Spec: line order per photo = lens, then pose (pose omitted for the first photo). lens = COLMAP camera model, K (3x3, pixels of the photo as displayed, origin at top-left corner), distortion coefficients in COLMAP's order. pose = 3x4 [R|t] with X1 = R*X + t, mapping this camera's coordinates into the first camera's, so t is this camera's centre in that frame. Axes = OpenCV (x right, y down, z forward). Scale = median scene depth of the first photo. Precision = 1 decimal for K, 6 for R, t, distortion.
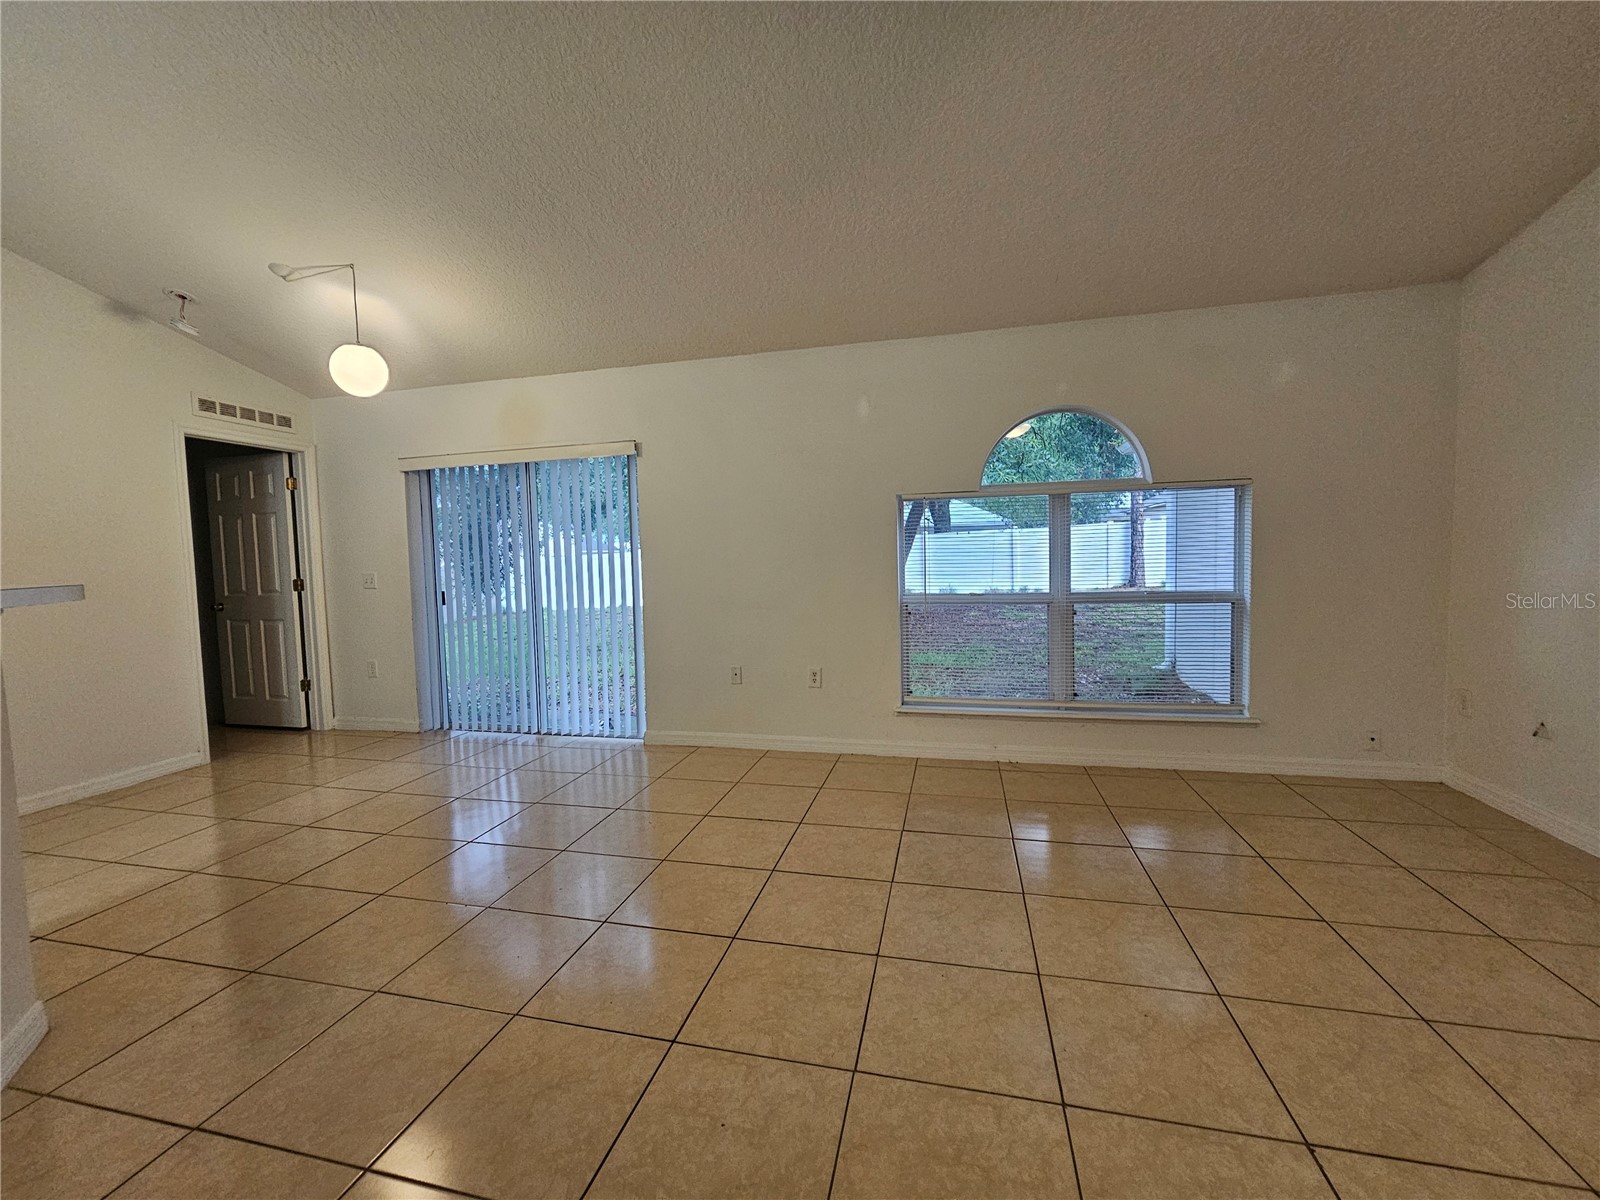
lens RADIAL K [[655.7, 0, 802.9], [0, 655.7, 599.4], [0, 0, 1]] dist [-0.009388, -0.000205]
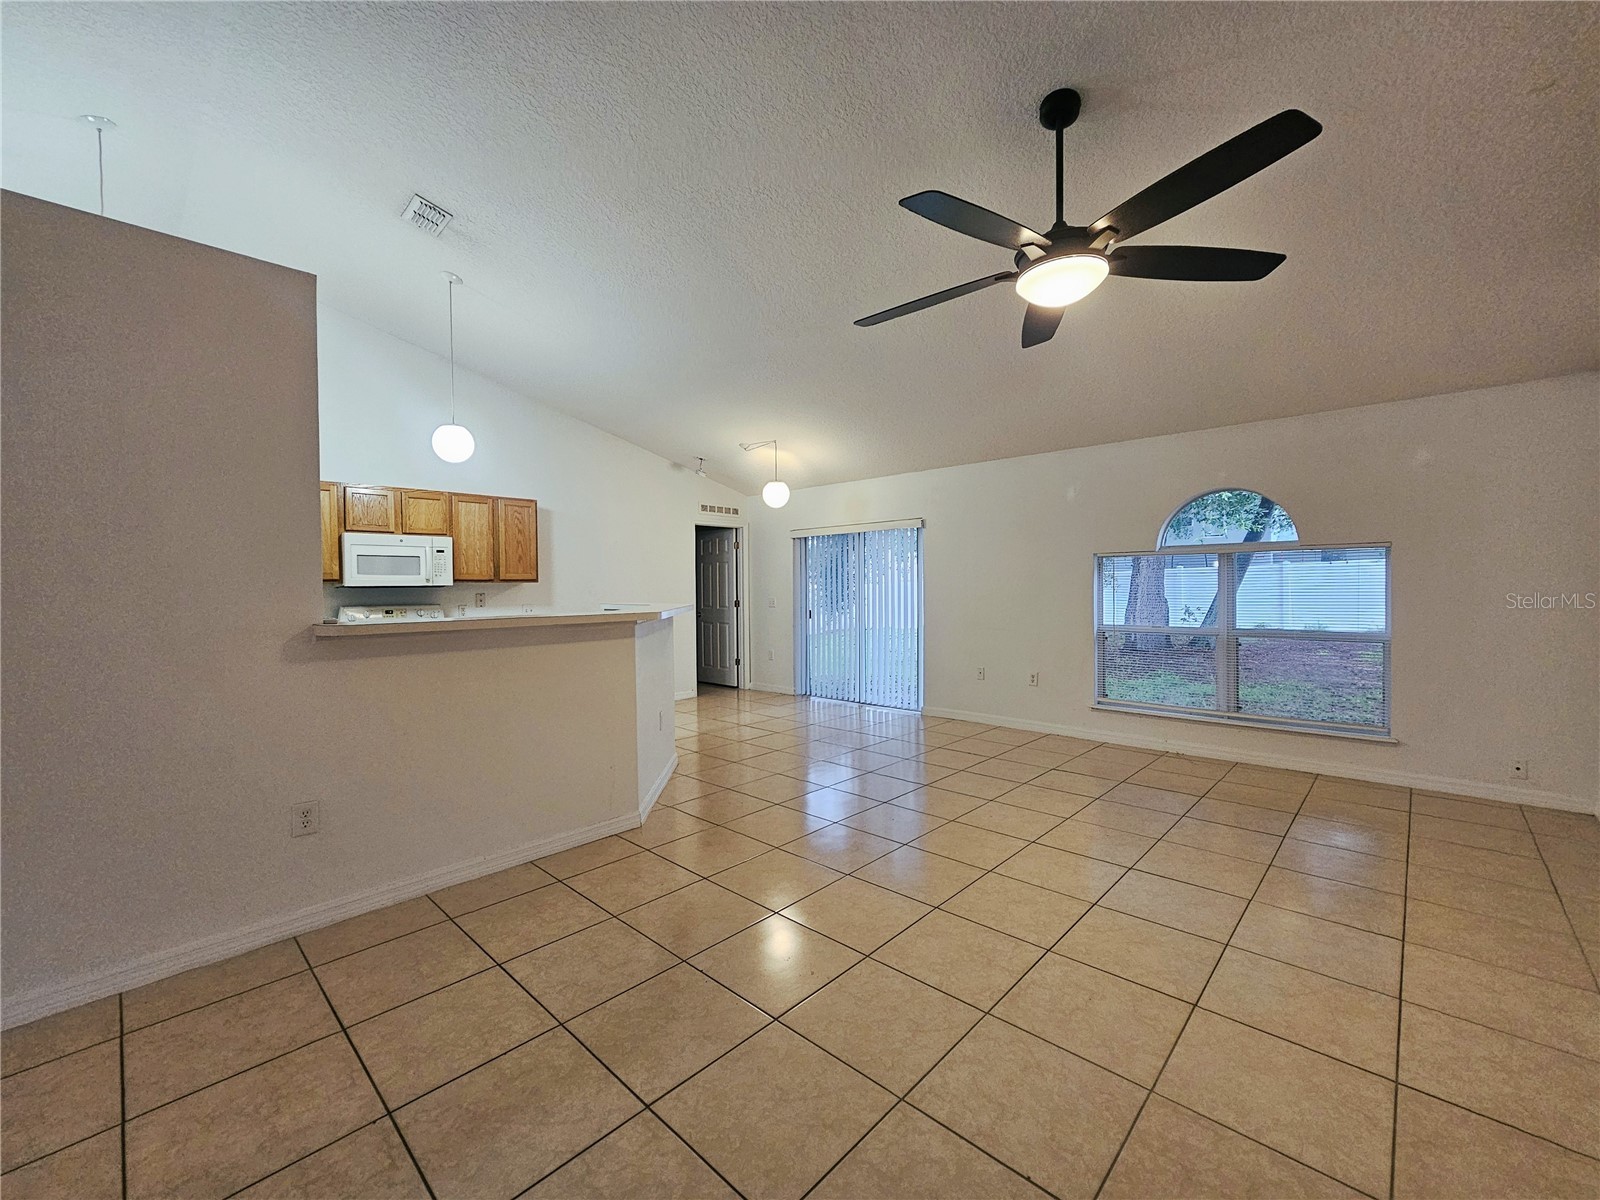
lens RADIAL K [[655.7, 0, 797.5], [0, 655.7, 599.7], [0, 0, 1]] dist [-0.009388, -0.000205]
pose [[0.865221, 0.025838, -0.500725, 0.254285], [-0.043369, 0.998785, -0.023400, 0.001368], [0.499512, 0.041962, 0.865290, -0.456500]]
